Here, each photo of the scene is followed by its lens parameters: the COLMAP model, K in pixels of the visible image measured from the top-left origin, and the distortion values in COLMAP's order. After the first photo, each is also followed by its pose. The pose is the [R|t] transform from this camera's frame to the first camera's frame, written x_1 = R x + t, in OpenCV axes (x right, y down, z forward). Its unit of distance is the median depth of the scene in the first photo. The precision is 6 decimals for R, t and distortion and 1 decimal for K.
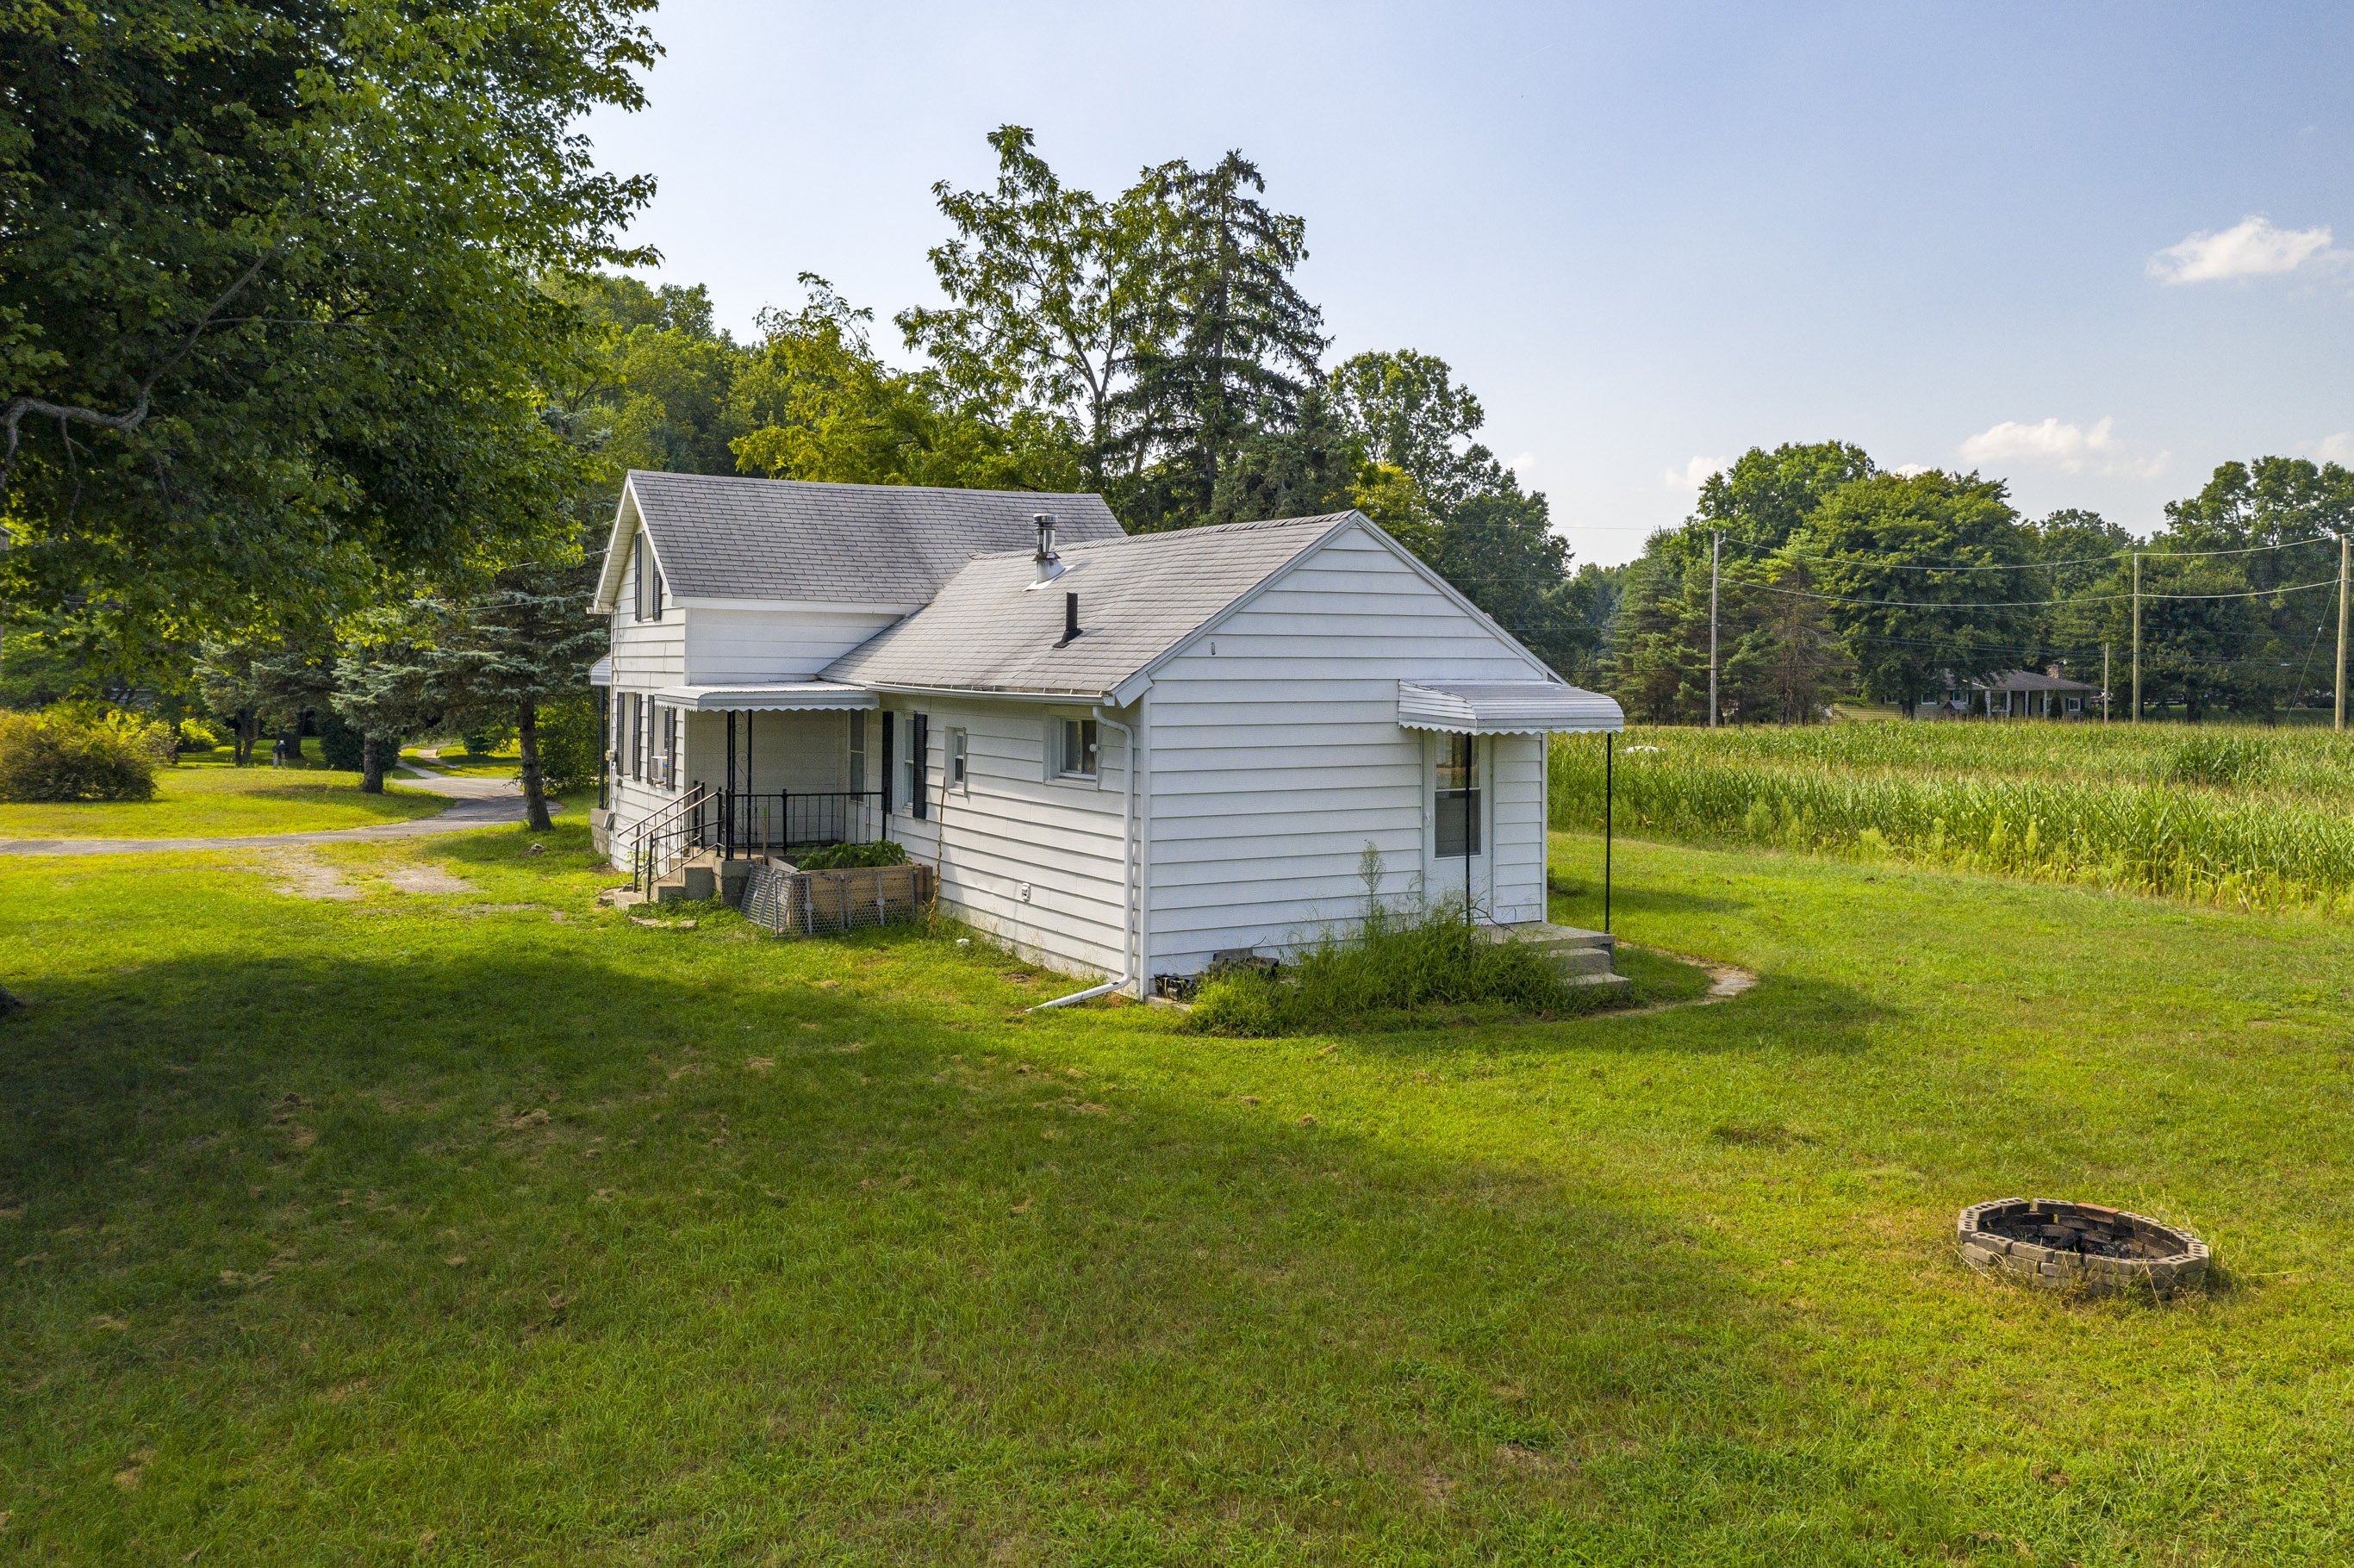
lens RADIAL K [[1907.3, 0, 1167.4], [0, 1907.3, 647.8], [0, 0, 1]] dist [0.052635, 0.000531]
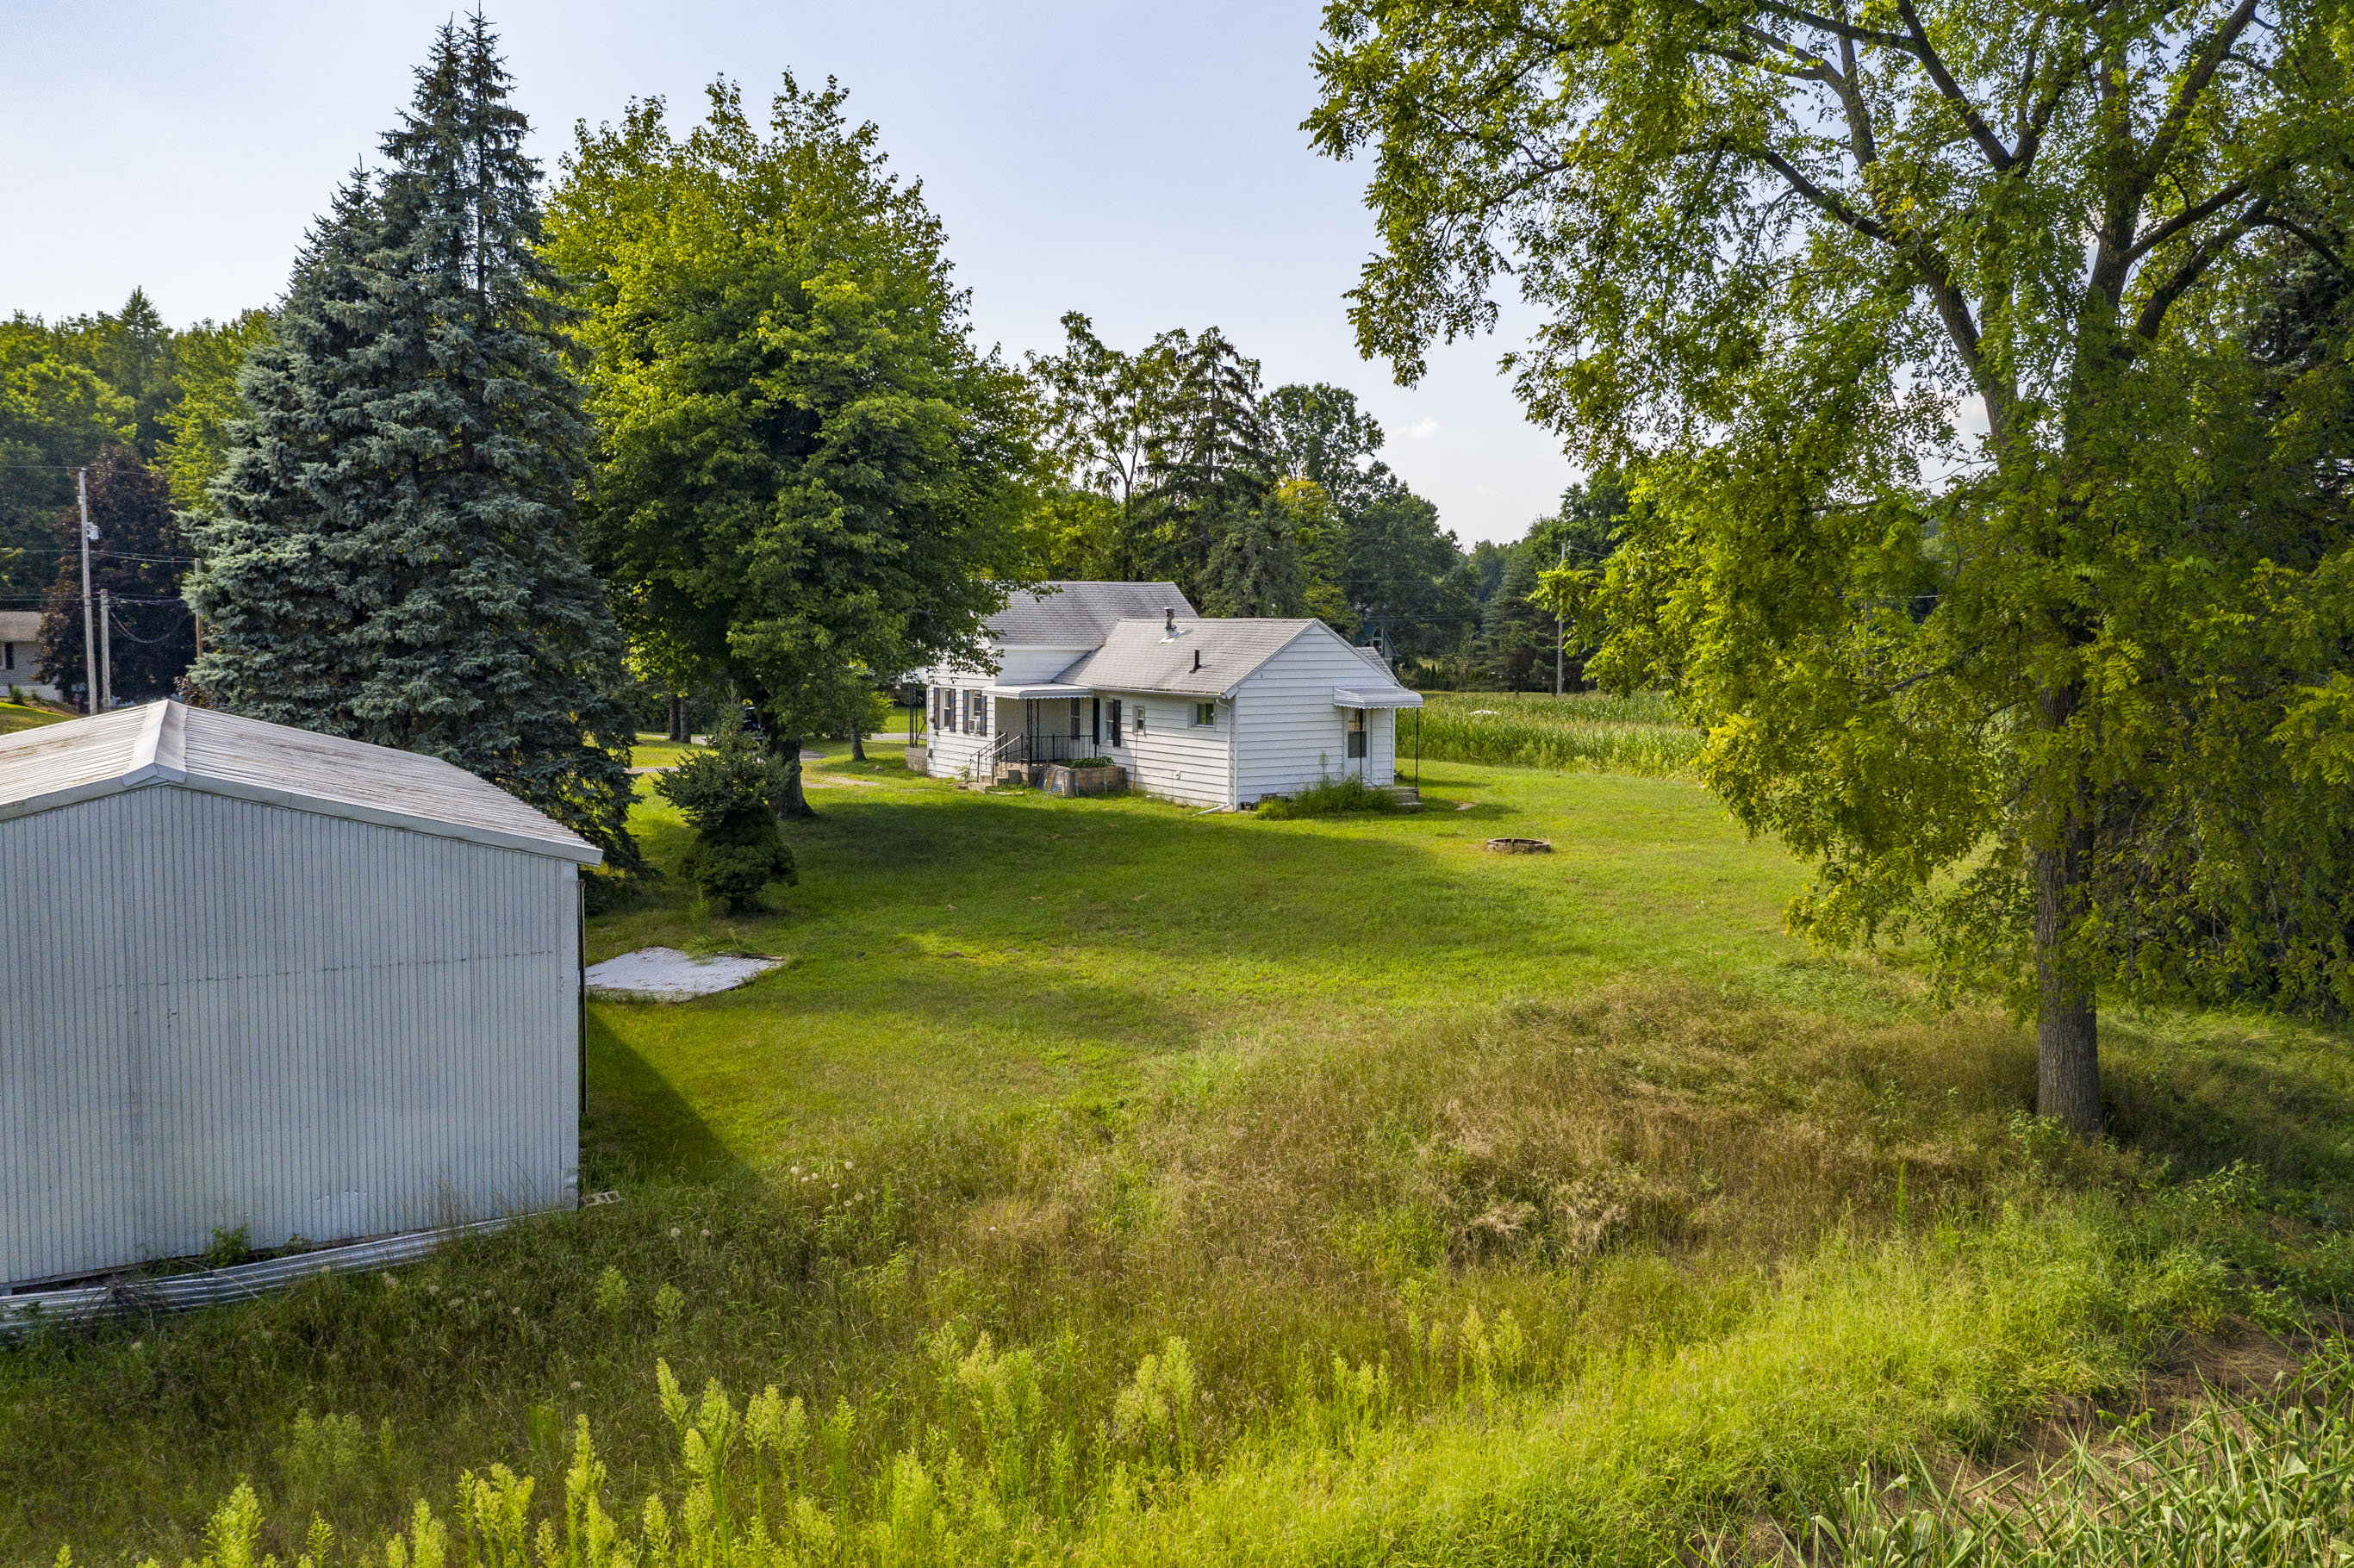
lens RADIAL K [[1842.0, 0, 1177.7], [0, 1842.0, 721.4], [0, 0, 1]] dist [0.054163, 0.001833]
pose [[0.998731, -0.005002, 0.050117, -0.078336], [0.002096, 0.998323, 0.057859, -0.030054], [-0.050323, -0.057681, 0.997066, -0.536185]]
